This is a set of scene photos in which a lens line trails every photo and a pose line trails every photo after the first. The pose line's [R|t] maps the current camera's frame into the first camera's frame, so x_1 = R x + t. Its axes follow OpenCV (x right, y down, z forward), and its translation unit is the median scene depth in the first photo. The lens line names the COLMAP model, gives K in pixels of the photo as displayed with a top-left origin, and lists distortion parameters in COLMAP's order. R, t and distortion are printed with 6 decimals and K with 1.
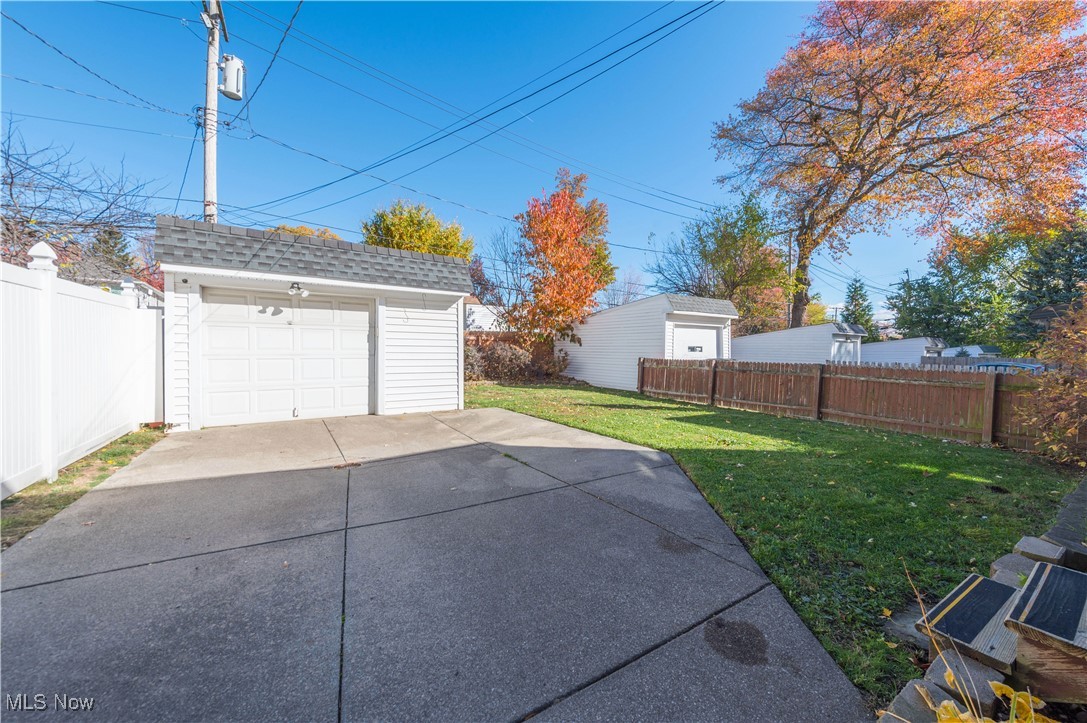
lens RADIAL K [[437.0, 0, 543.5], [0, 437.0, 361.5], [0, 0, 1]] dist [0.001032, 0.000011]
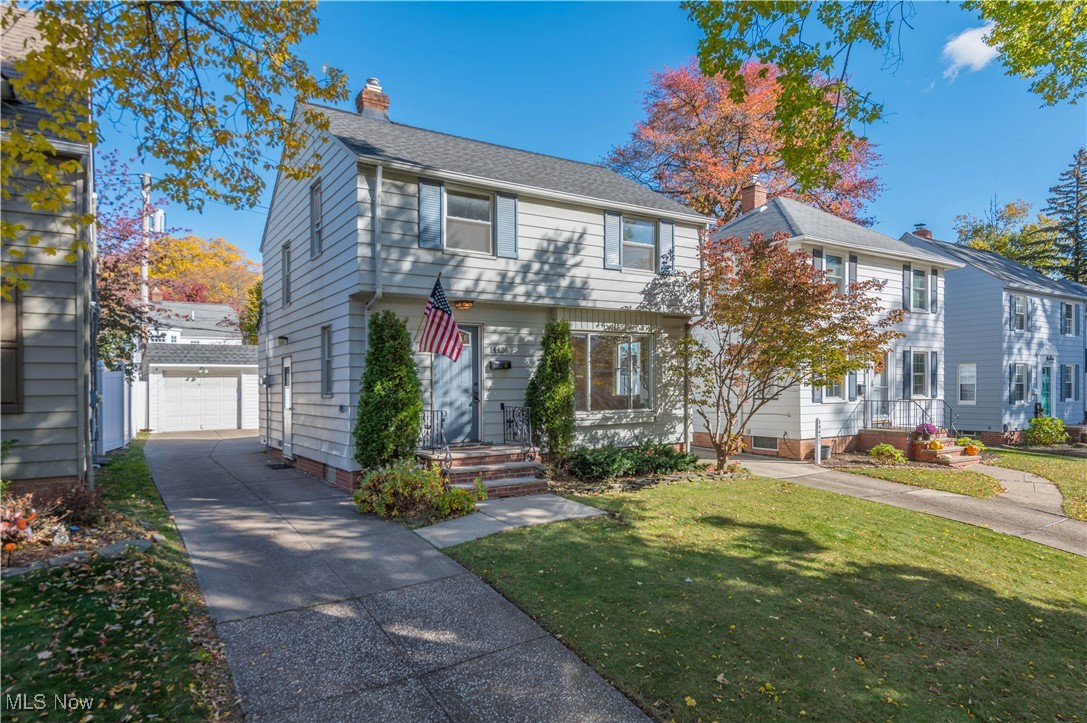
lens RADIAL K [[675.2, 0, 538.7], [0, 675.2, 390.6], [0, 0, 1]] dist [-0.004346, -0.000381]
pose [[0.999456, -0.016805, -0.028393, 1.216873], [0.016206, 0.999644, -0.021194, 0.038537], [0.028739, 0.020722, 0.999372, -2.334578]]
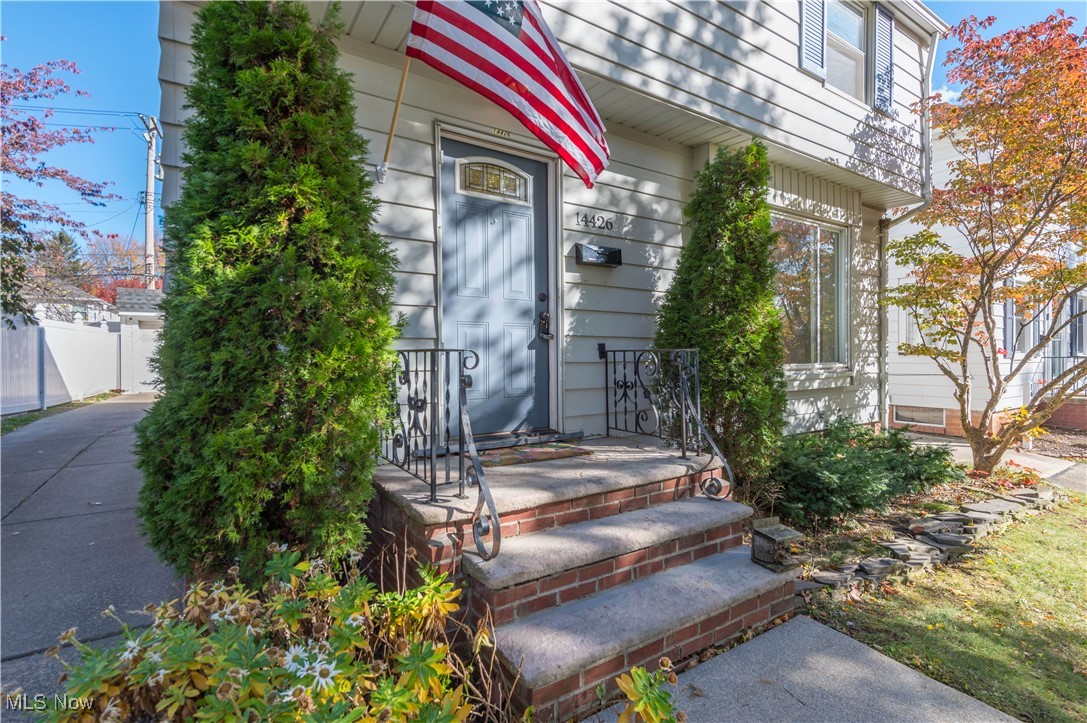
lens RADIAL K [[515.1, 0, 543.5], [0, 515.1, 361.5], [0, 0, 1]] dist [0.012676, -0.000045]
pose [[0.999659, -0.010457, -0.023919, 1.023635], [0.010120, 0.999849, -0.014148, 0.059076], [0.024063, 0.013901, 0.999614, -1.210690]]
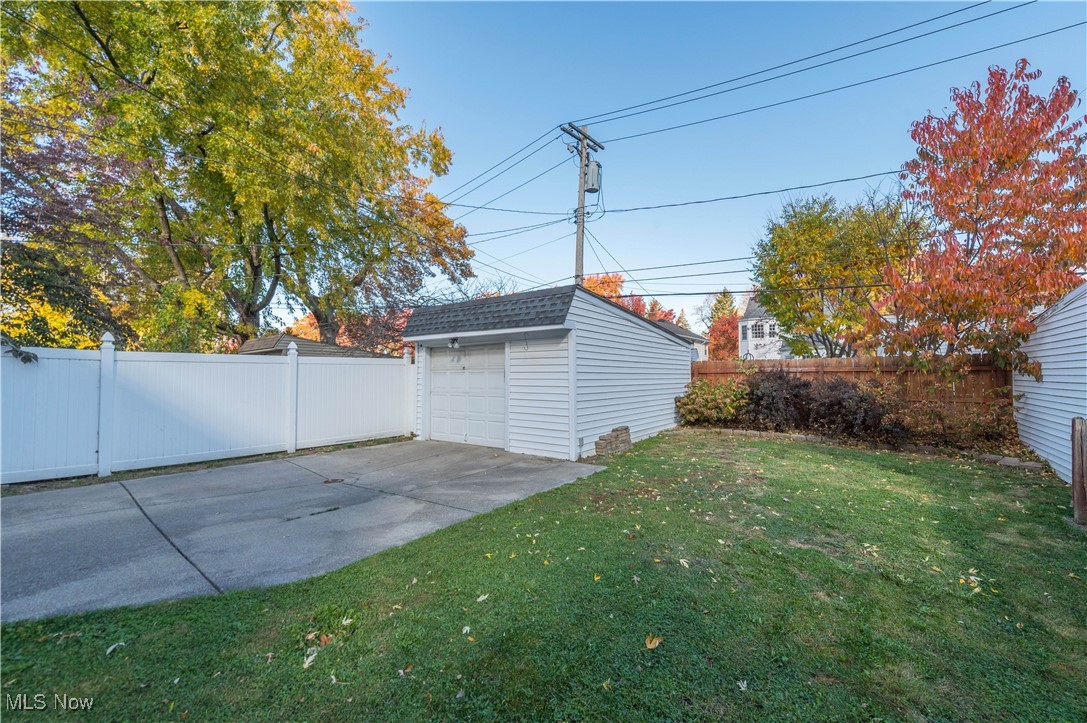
lens RADIAL K [[429.7, 0, 551.5], [0, 429.7, 360.1], [0, 0, 1]] dist [0.017503, -0.000073]
pose [[0.322930, -0.039307, -0.945606, 0.741365], [-0.018829, 0.998673, -0.047943, -0.057455], [0.946236, 0.033287, 0.321761, 0.862996]]
